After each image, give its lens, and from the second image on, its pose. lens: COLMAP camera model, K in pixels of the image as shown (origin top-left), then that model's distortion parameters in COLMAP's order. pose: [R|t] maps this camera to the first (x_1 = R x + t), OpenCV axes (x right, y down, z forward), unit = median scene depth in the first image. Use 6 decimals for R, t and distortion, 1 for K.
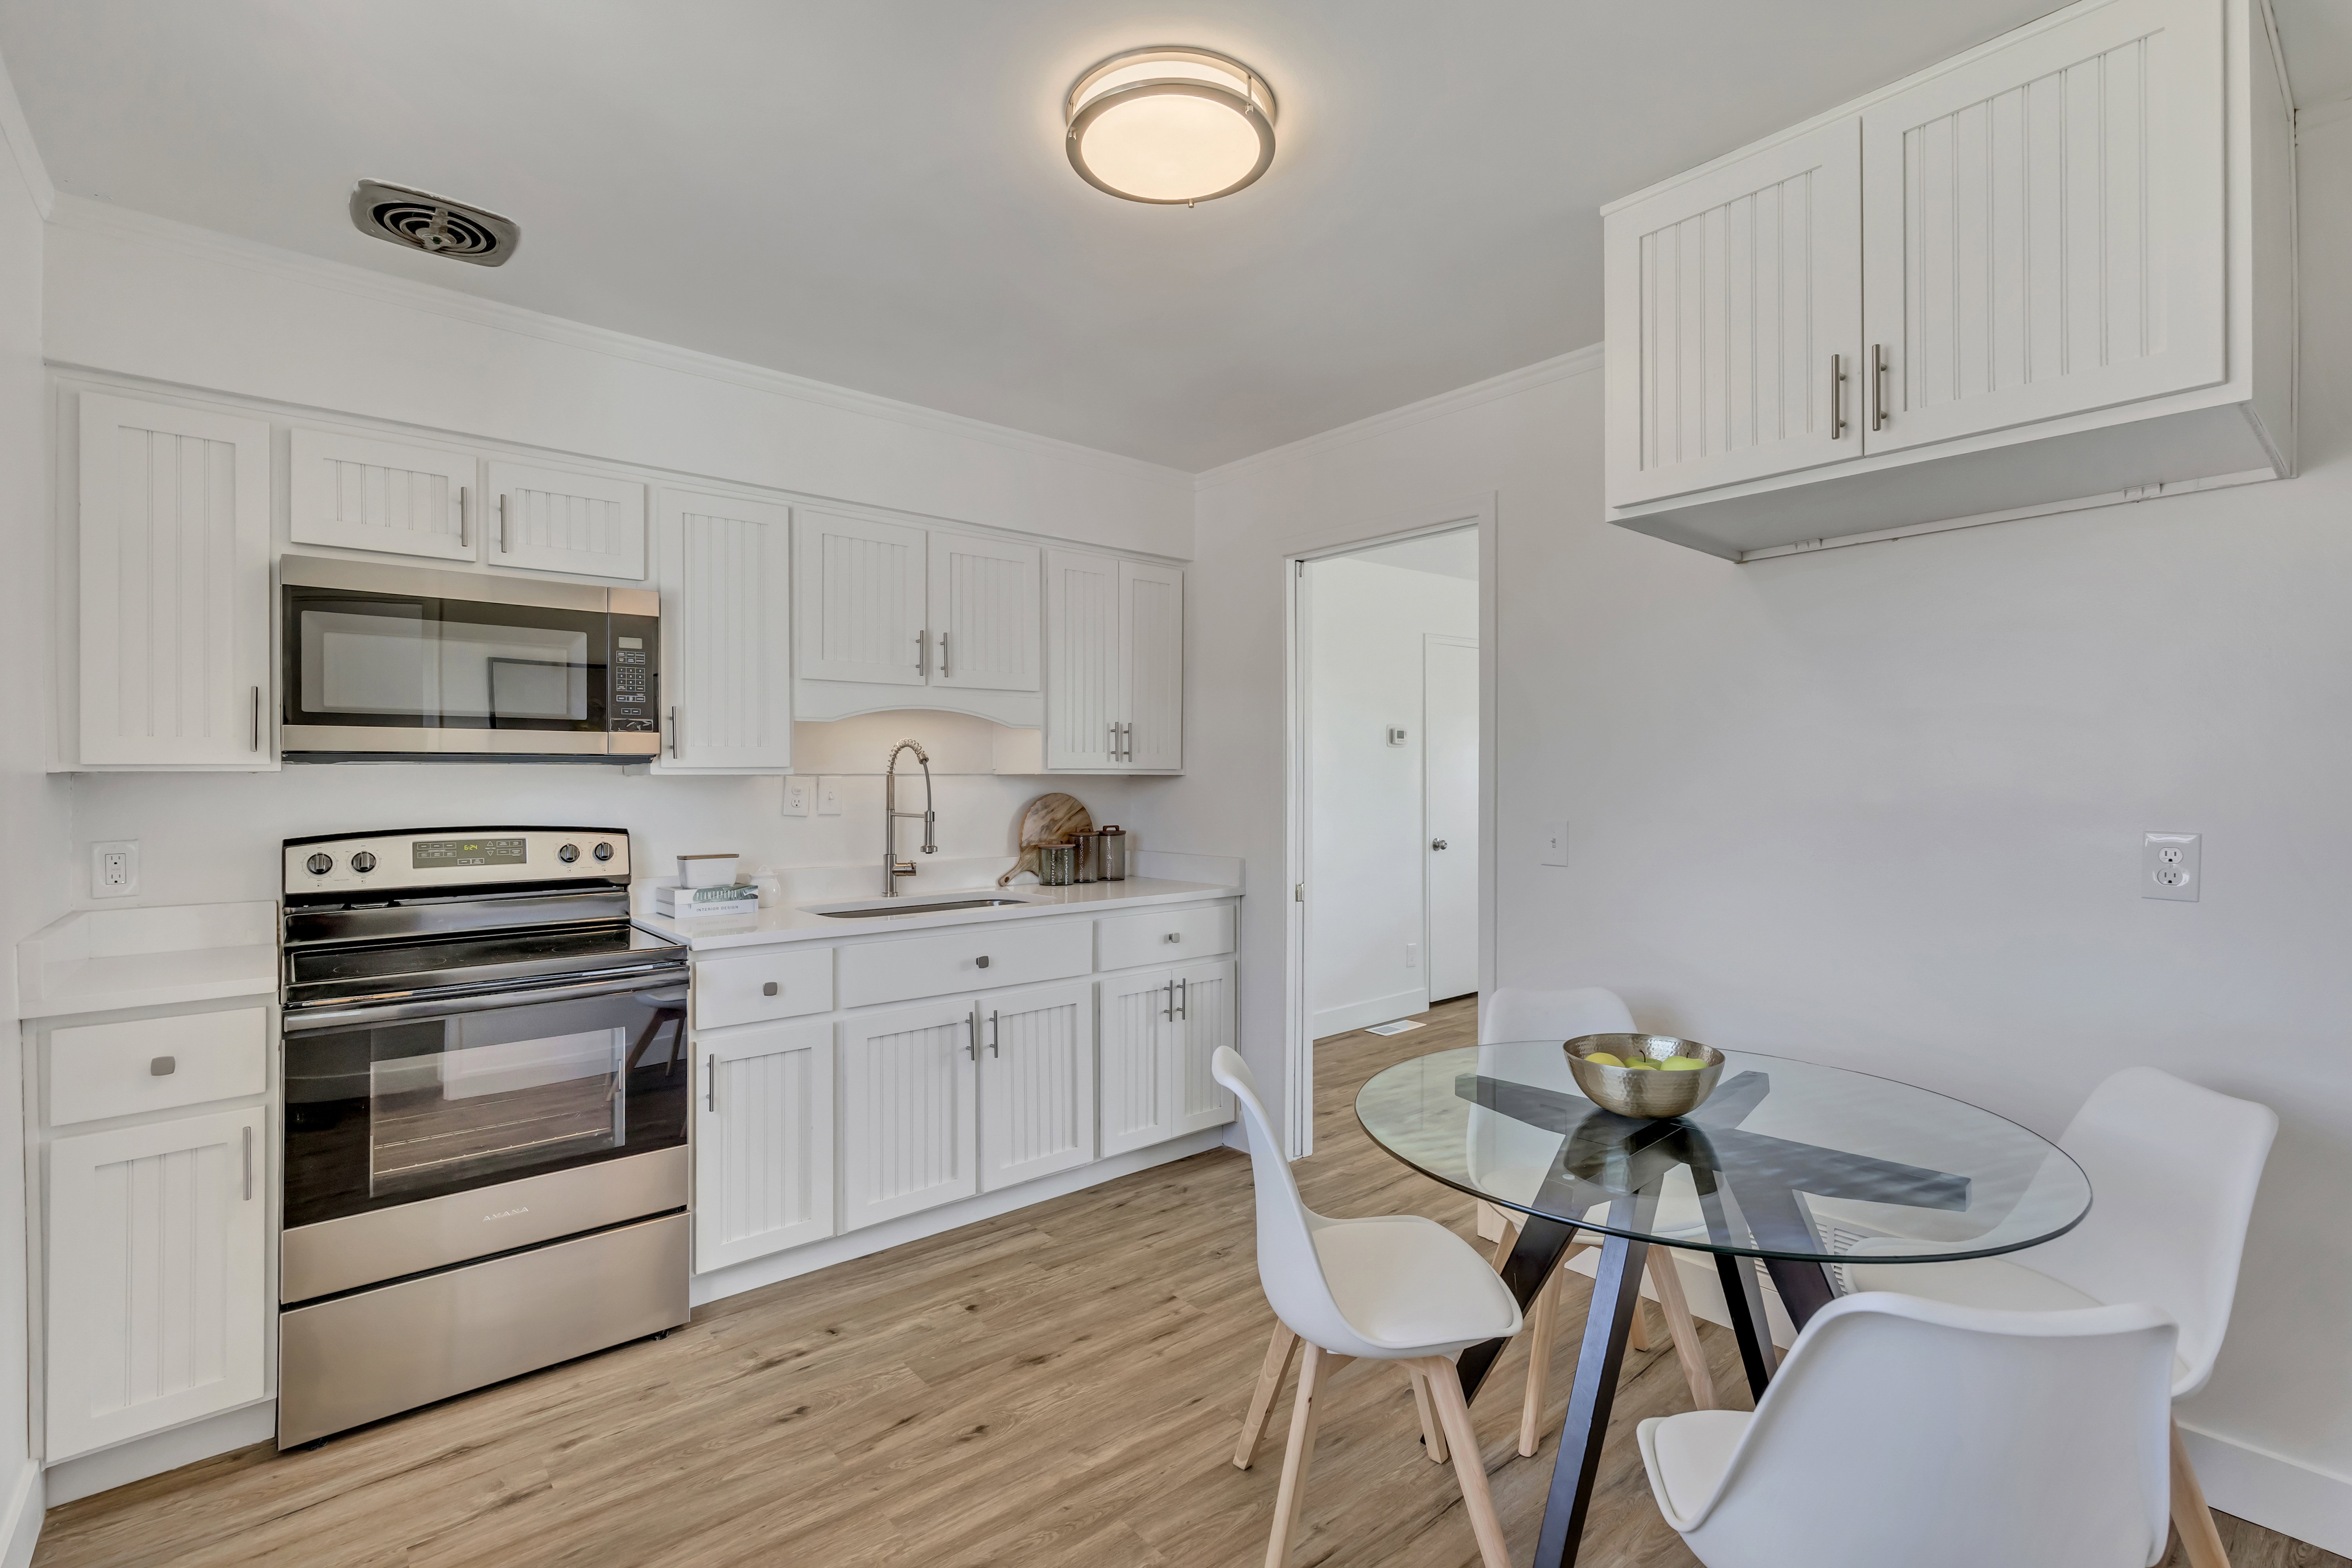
lens RADIAL K [[1063.9, 0, 1184.4], [0, 1063.9, 786.7], [0, 0, 1]] dist [0.001307, -0.000407]
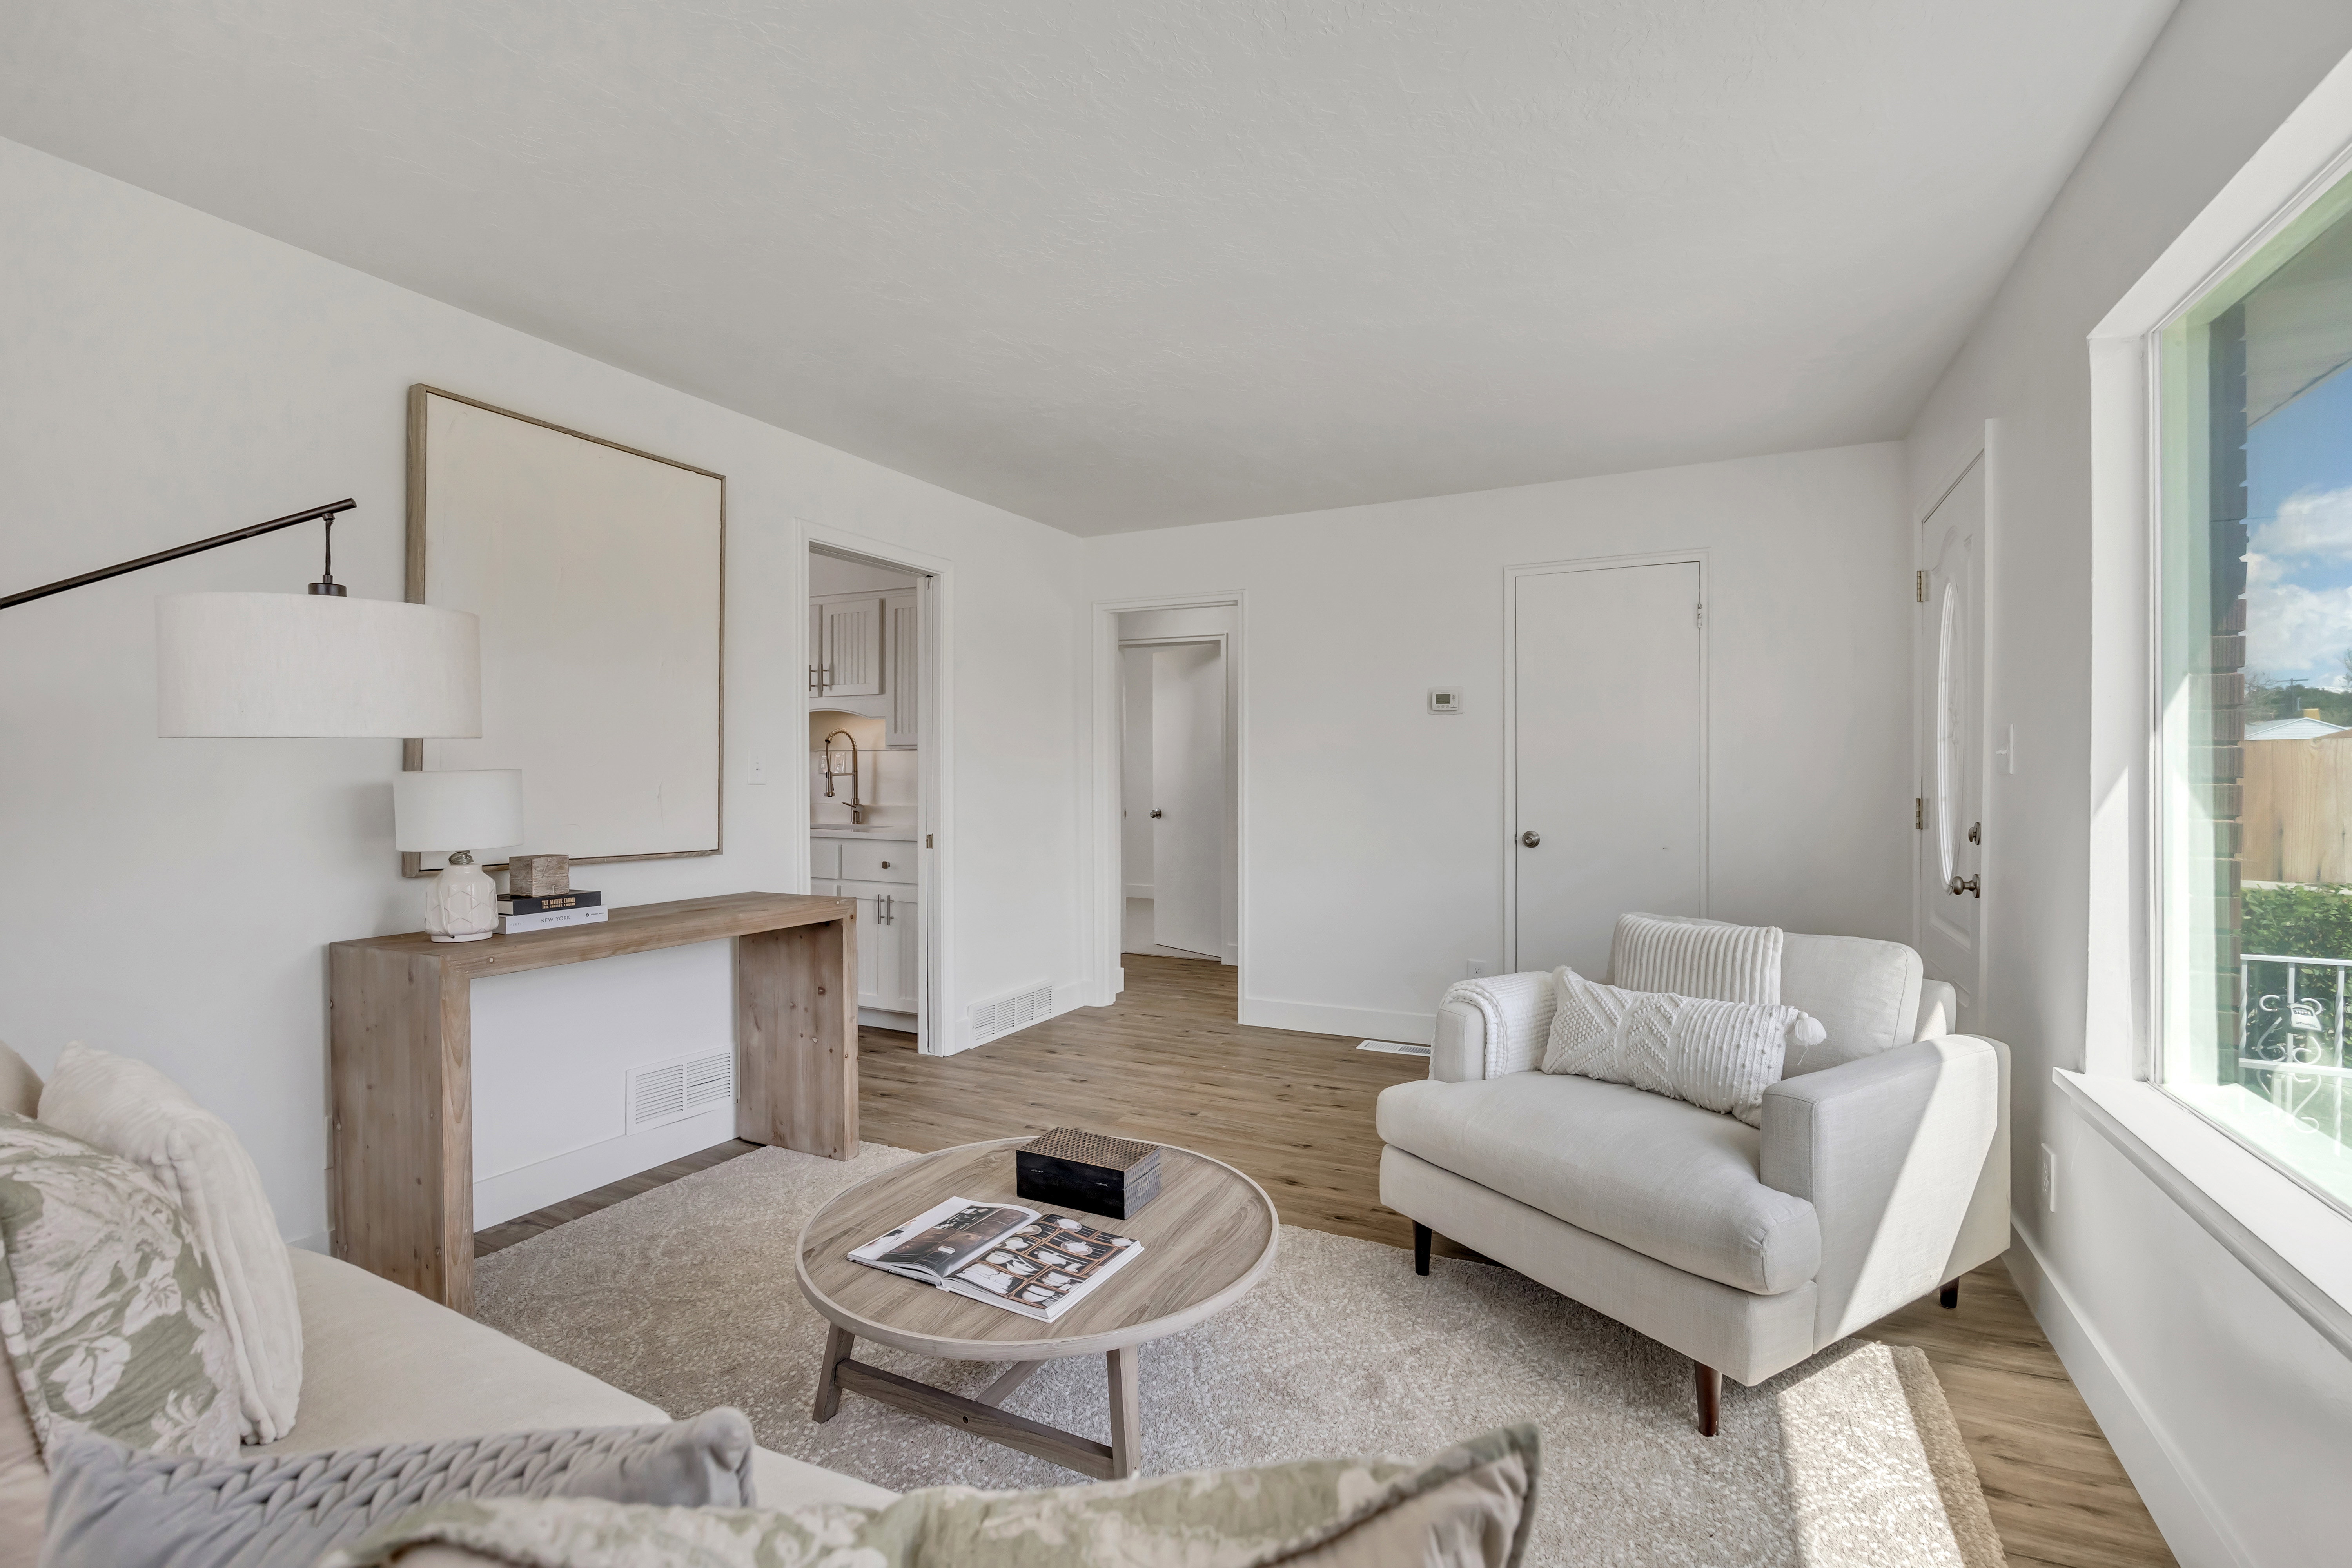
lens RADIAL K [[1063.9, 0, 1169.2], [0, 1063.9, 774.1], [0, 0, 1]] dist [0.001307, -0.000407]
pose [[0.387642, 0.013009, -0.921718, 2.425185], [-0.000017, 0.999901, 0.014106, 0.008827], [0.921810, -0.005452, 0.387604, 1.395490]]
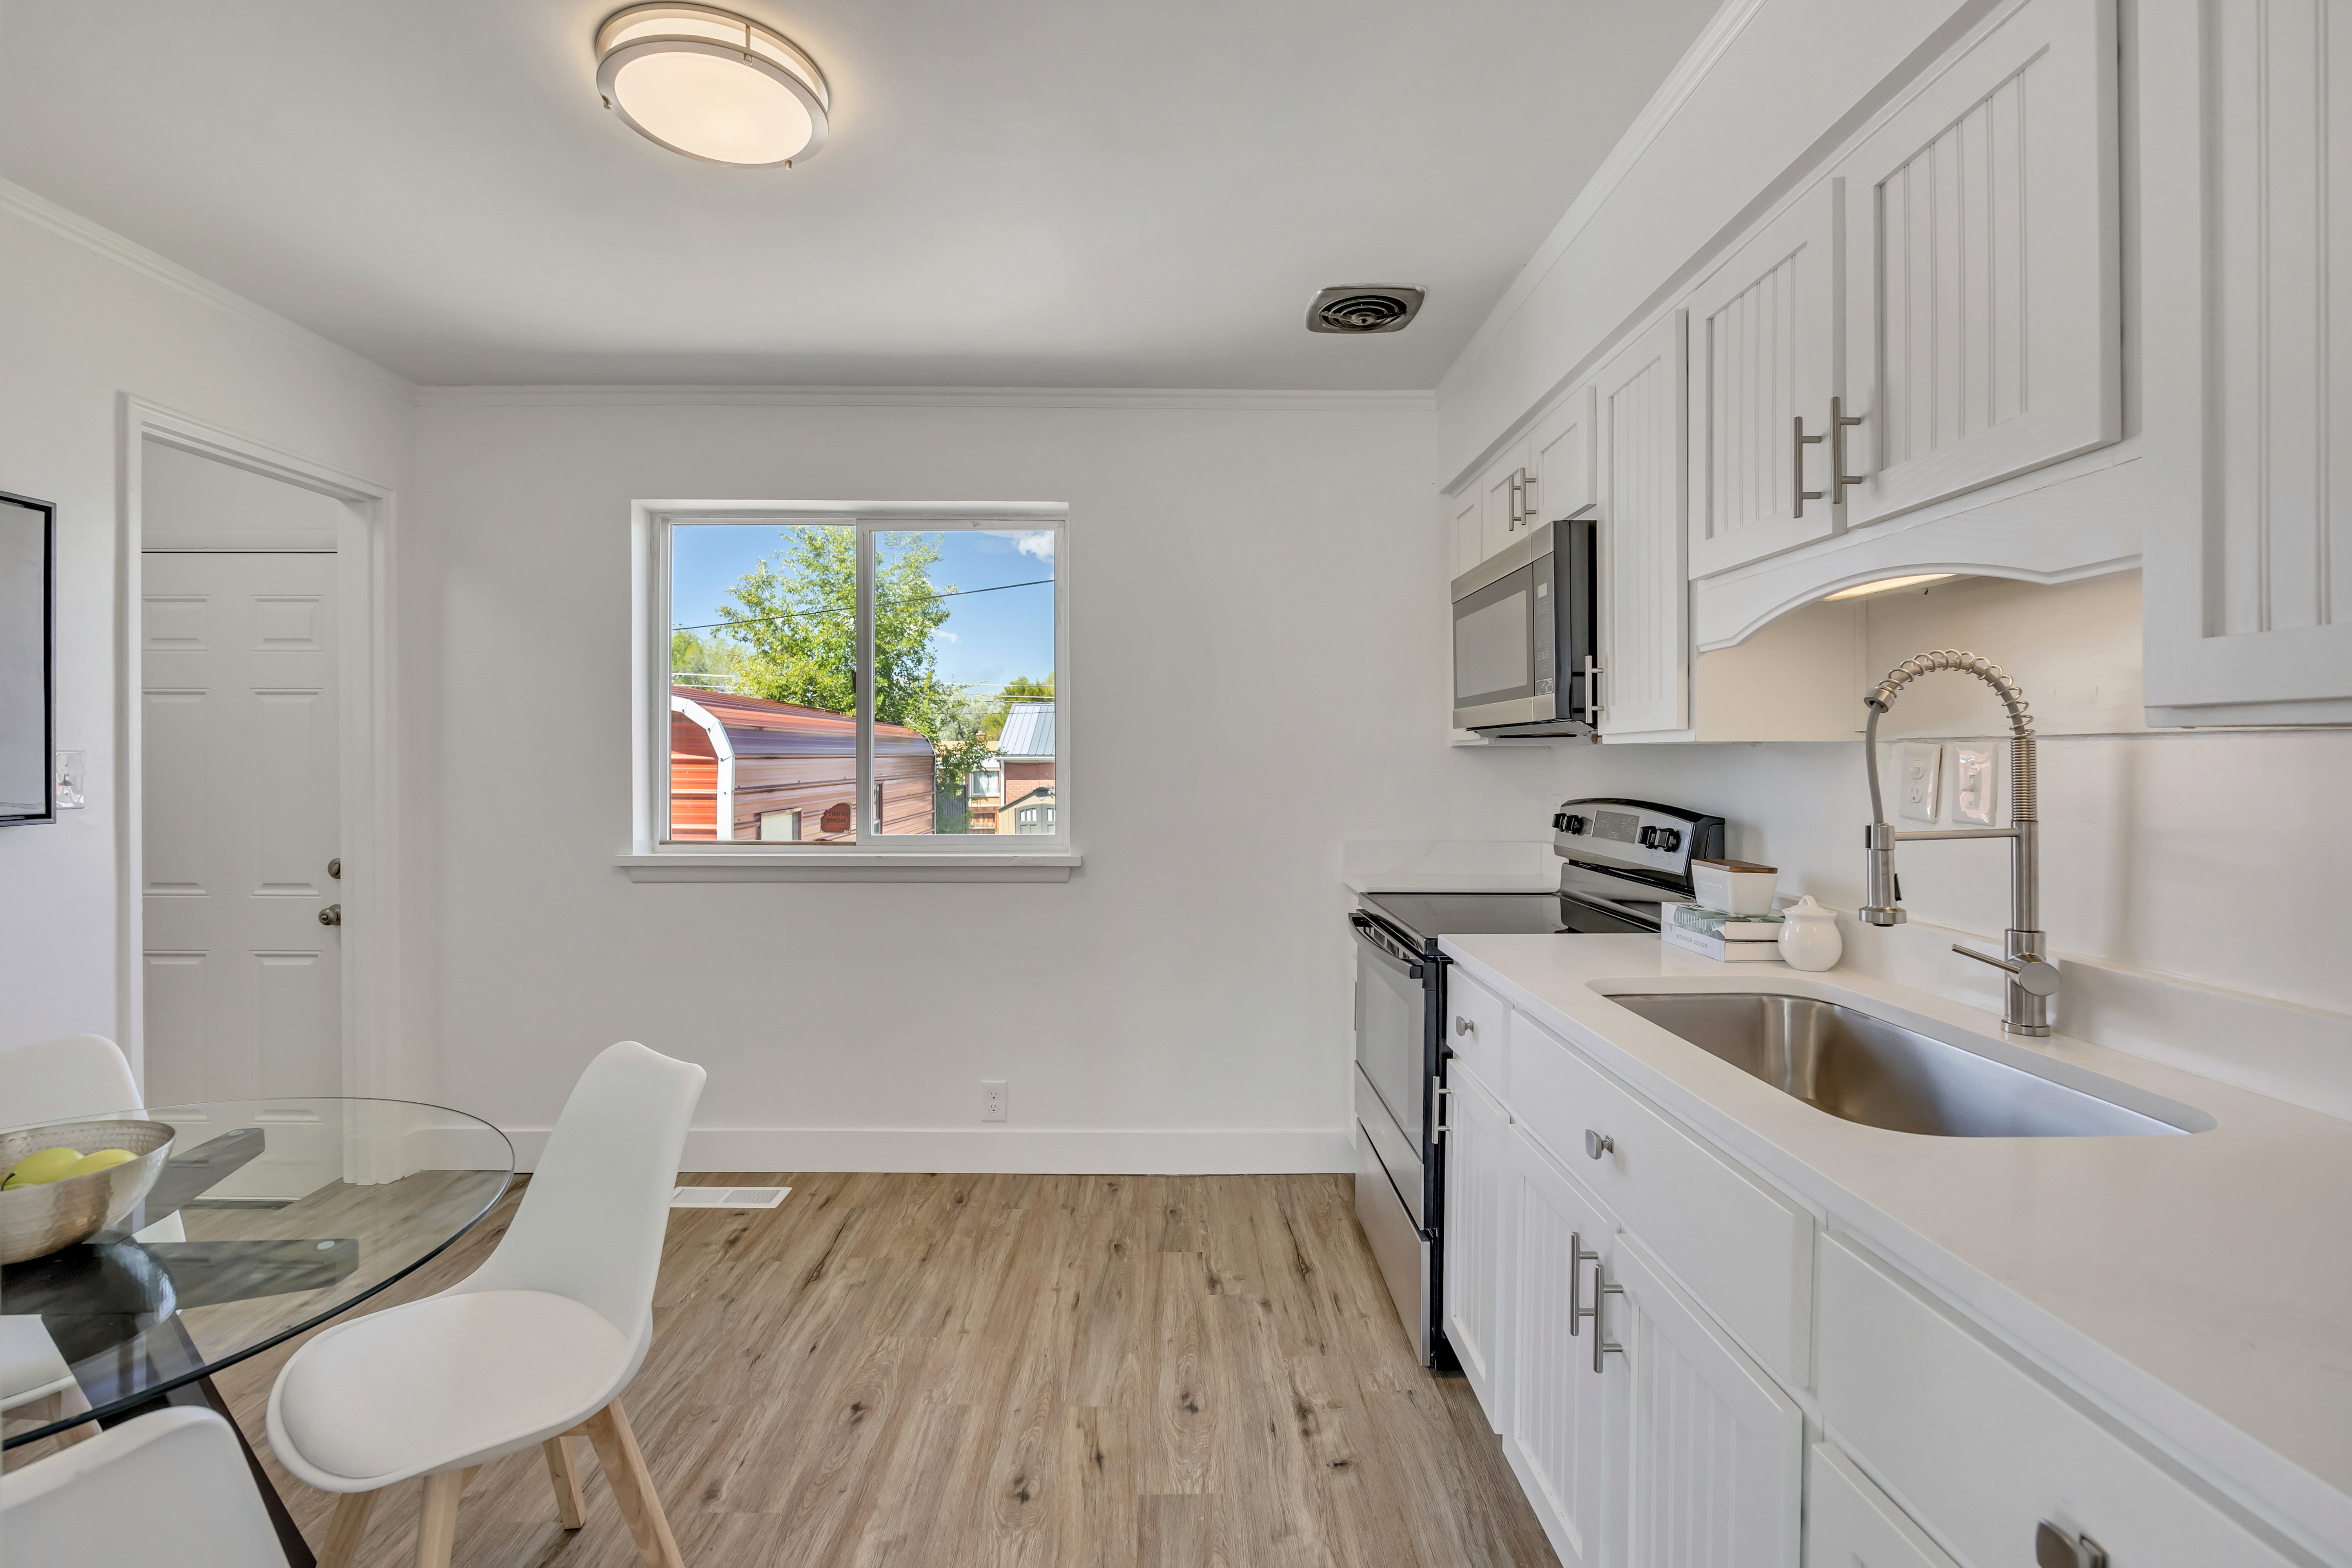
lens RADIAL K [[1063.9, 0, 1186.6], [0, 1063.9, 762.7], [0, 0, 1]] dist [0.001307, -0.000407]
pose [[-0.635999, 0.014632, -0.771551, 0.408584], [0.010417, 0.999892, 0.010375, -0.010016], [0.771620, -0.001439, -0.636083, 1.738247]]
